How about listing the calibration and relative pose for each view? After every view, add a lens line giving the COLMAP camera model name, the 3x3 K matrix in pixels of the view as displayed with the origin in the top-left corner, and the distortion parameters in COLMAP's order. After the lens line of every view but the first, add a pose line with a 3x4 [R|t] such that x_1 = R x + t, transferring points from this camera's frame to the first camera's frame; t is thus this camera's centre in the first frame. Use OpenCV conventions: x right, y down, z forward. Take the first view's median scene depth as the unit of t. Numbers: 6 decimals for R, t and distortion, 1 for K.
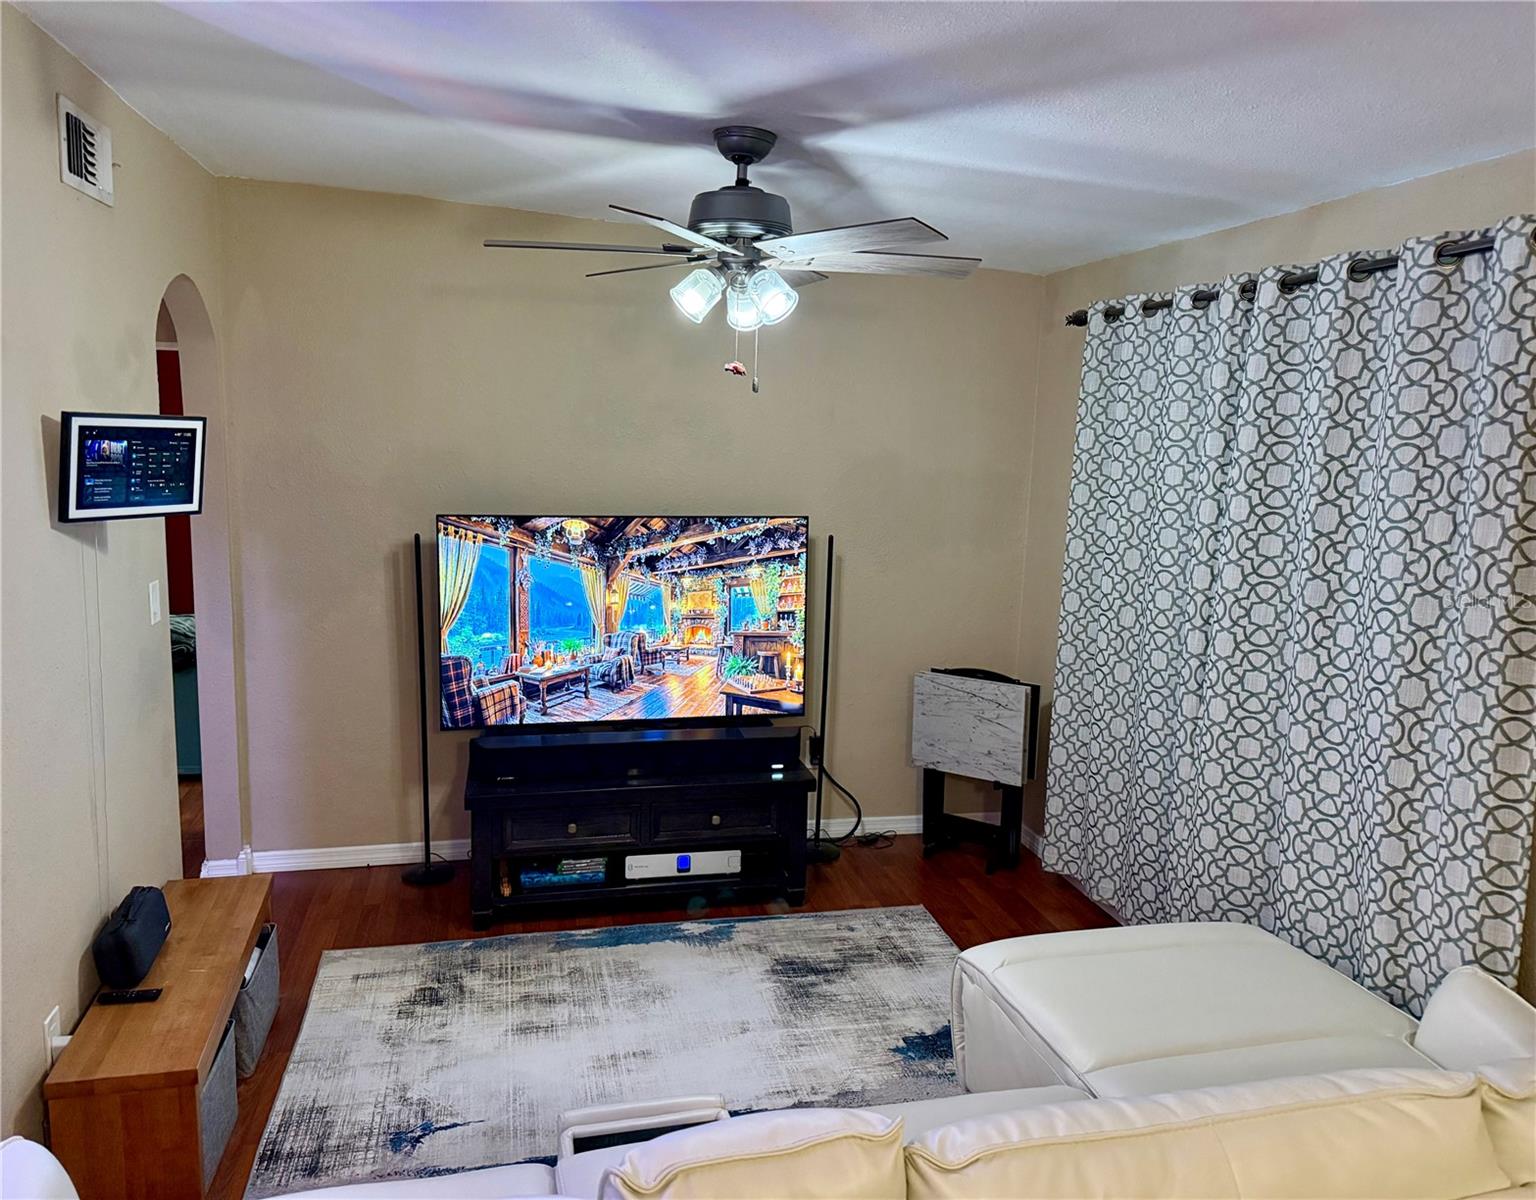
lens RADIAL K [[1109.6, 0, 742.0], [0, 1109.6, 600.1], [0, 0, 1]] dist [0.072959, -0.090018]
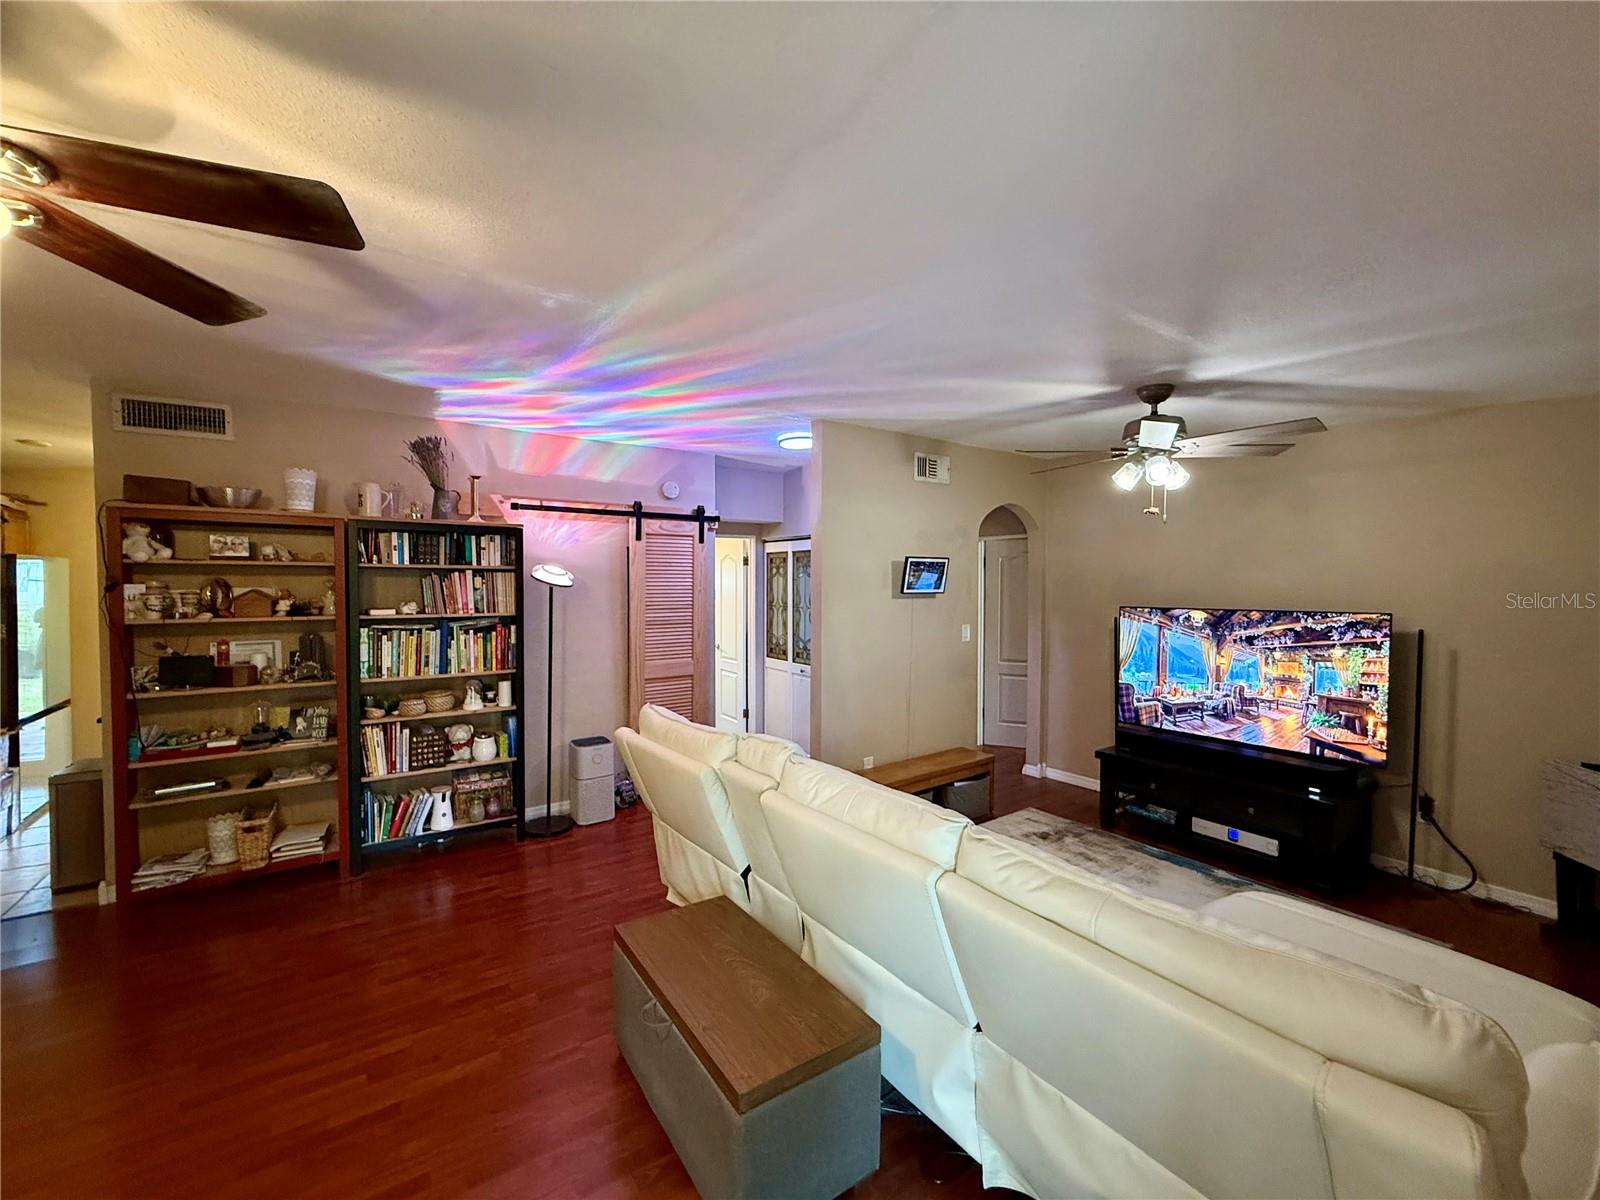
lens RADIAL K [[638.9, 0, 794.4], [0, 638.9, 601.3], [0, 0, 1]] dist [0.000085, 0.000408]
pose [[0.379853, 0.001022, -0.925046, 0.543488], [-0.134011, 0.989511, -0.053936, 0.049832], [0.915288, 0.144454, 0.376006, 0.080553]]
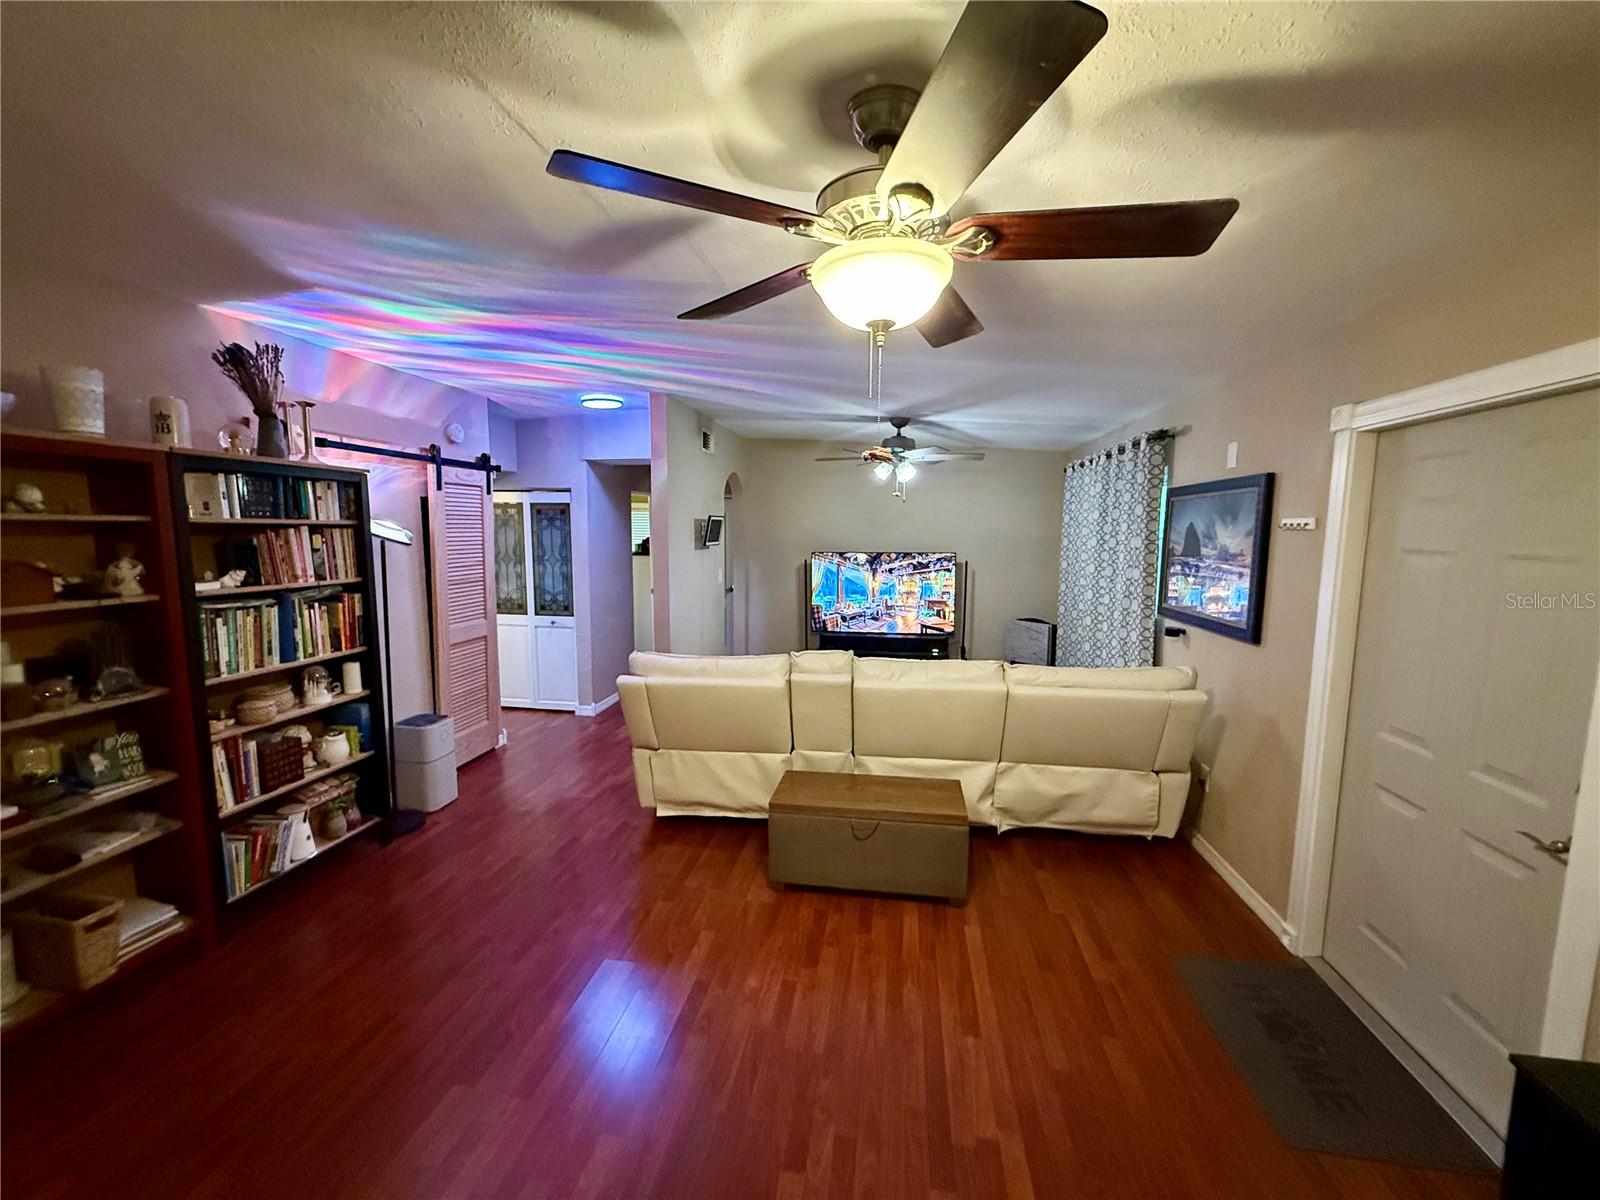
lens RADIAL K [[638.9, 0, 794.3], [0, 638.9, 598.3], [0, 0, 1]] dist [0.000085, 0.000408]
pose [[0.931298, 0.018736, -0.363776, 0.270575], [-0.037423, 0.998313, -0.044389, 0.112791], [0.362331, 0.054953, 0.930428, -0.492151]]
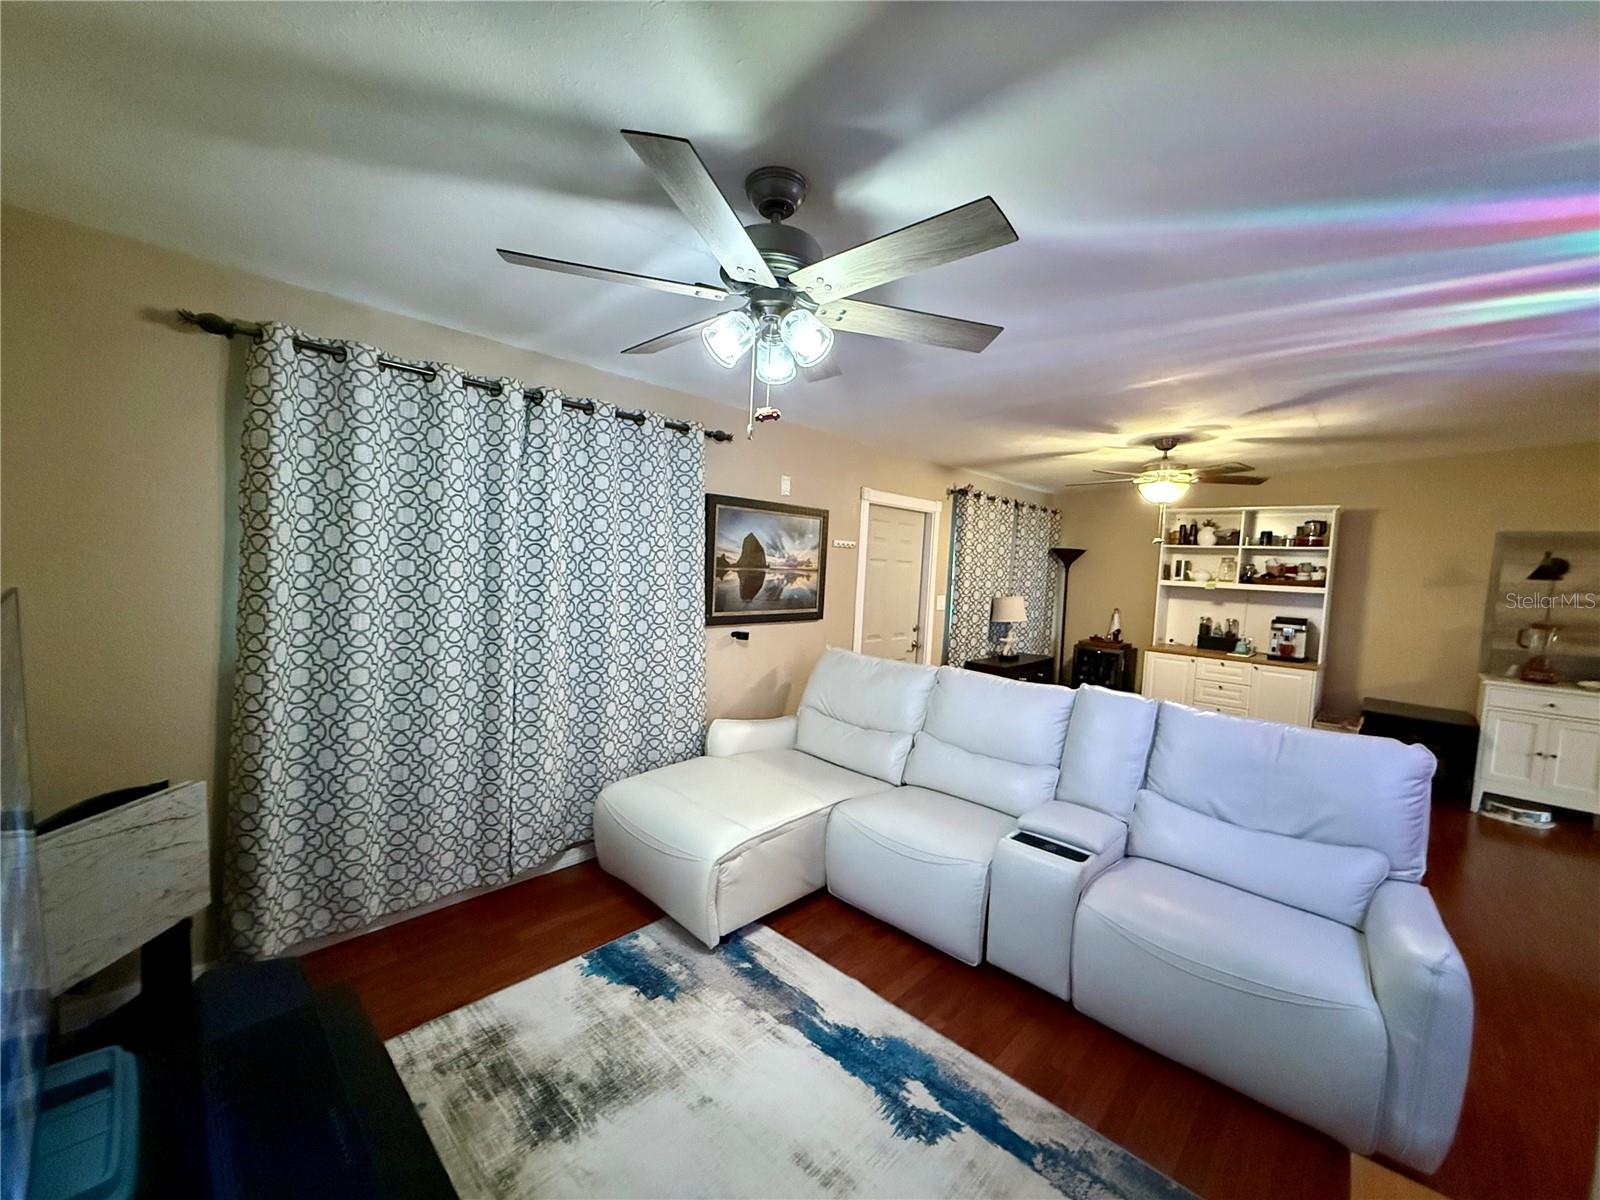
lens RADIAL K [[638.9, 0, 796.0], [0, 638.9, 601.4], [0, 0, 1]] dist [0.000085, 0.000408]
pose [[-0.567861, -0.105230, 0.816370, -0.372420], [0.062315, 0.983452, 0.170112, -0.105719], [-0.820762, 0.147472, -0.551907, 0.983552]]
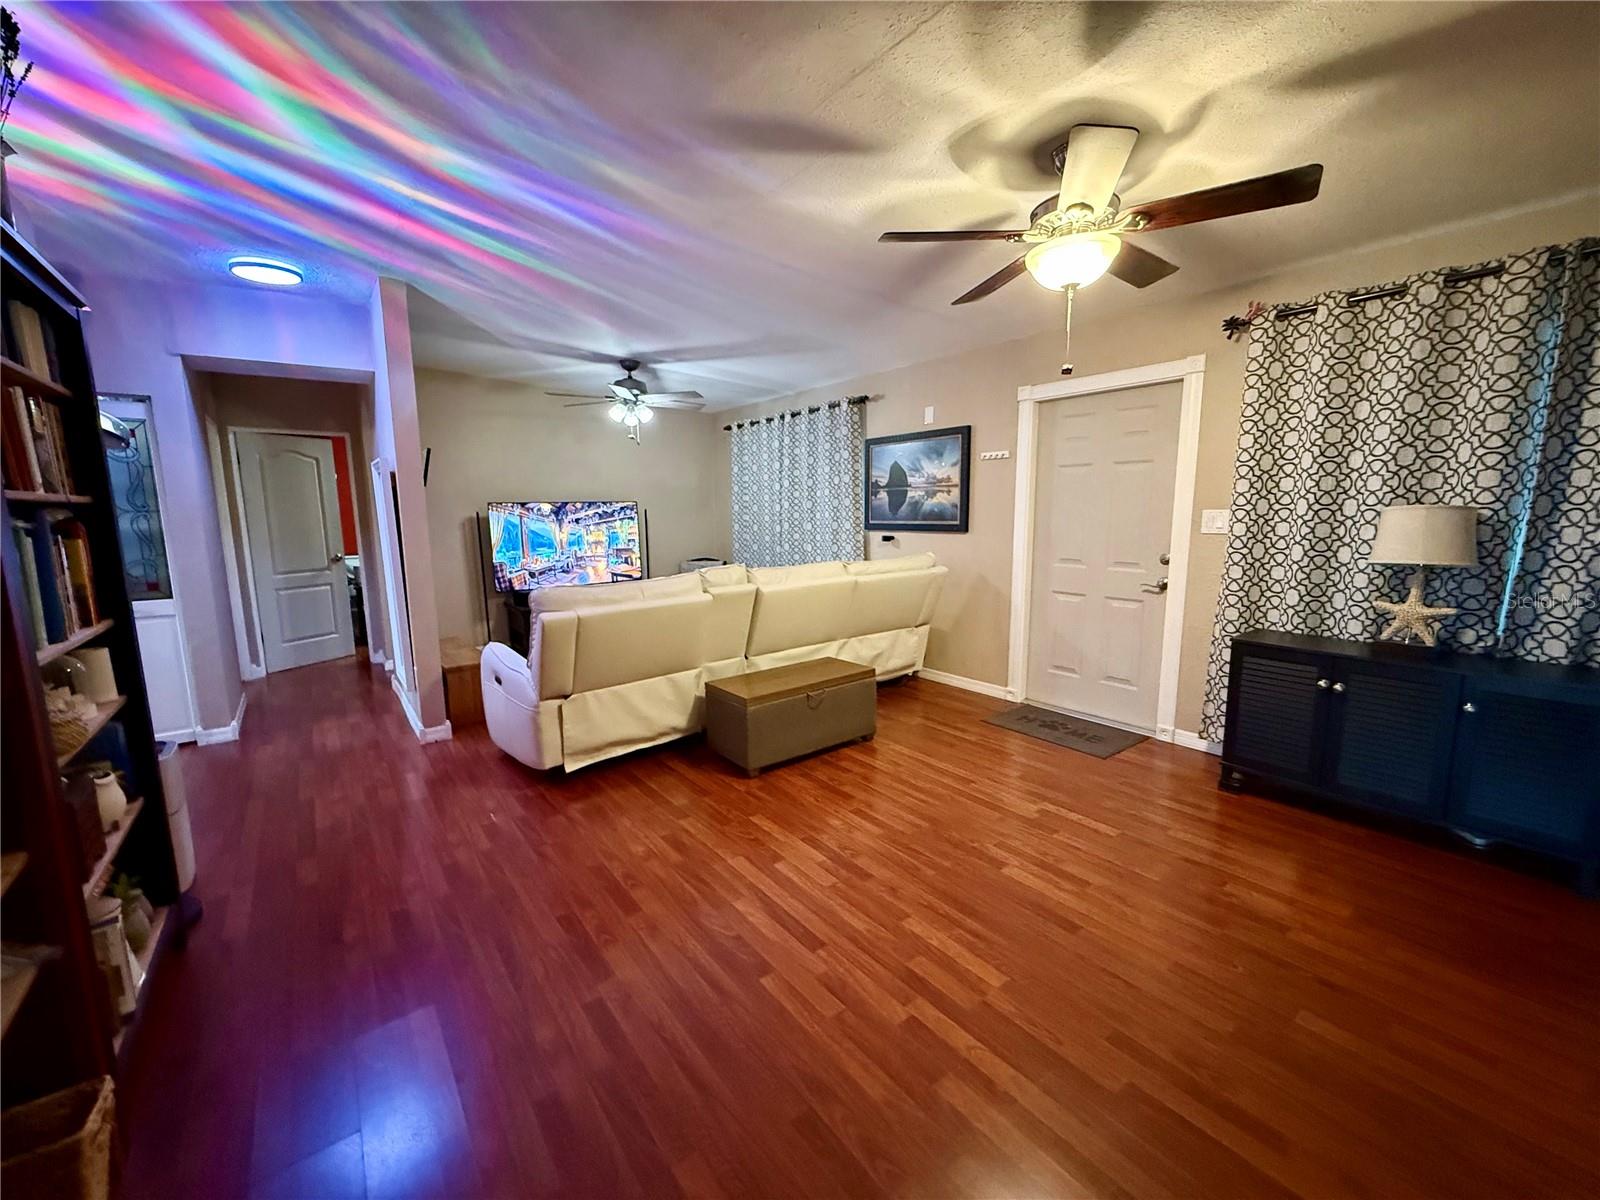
lens RADIAL K [[638.9, 0, 794.4], [0, 638.9, 601.2], [0, 0, 1]] dist [0.000085, 0.000408]
pose [[0.904650, -0.096766, 0.415024, -0.276478], [0.098854, 0.994965, 0.016506, 0.186326], [-0.414531, 0.026094, 0.909661, -0.559392]]
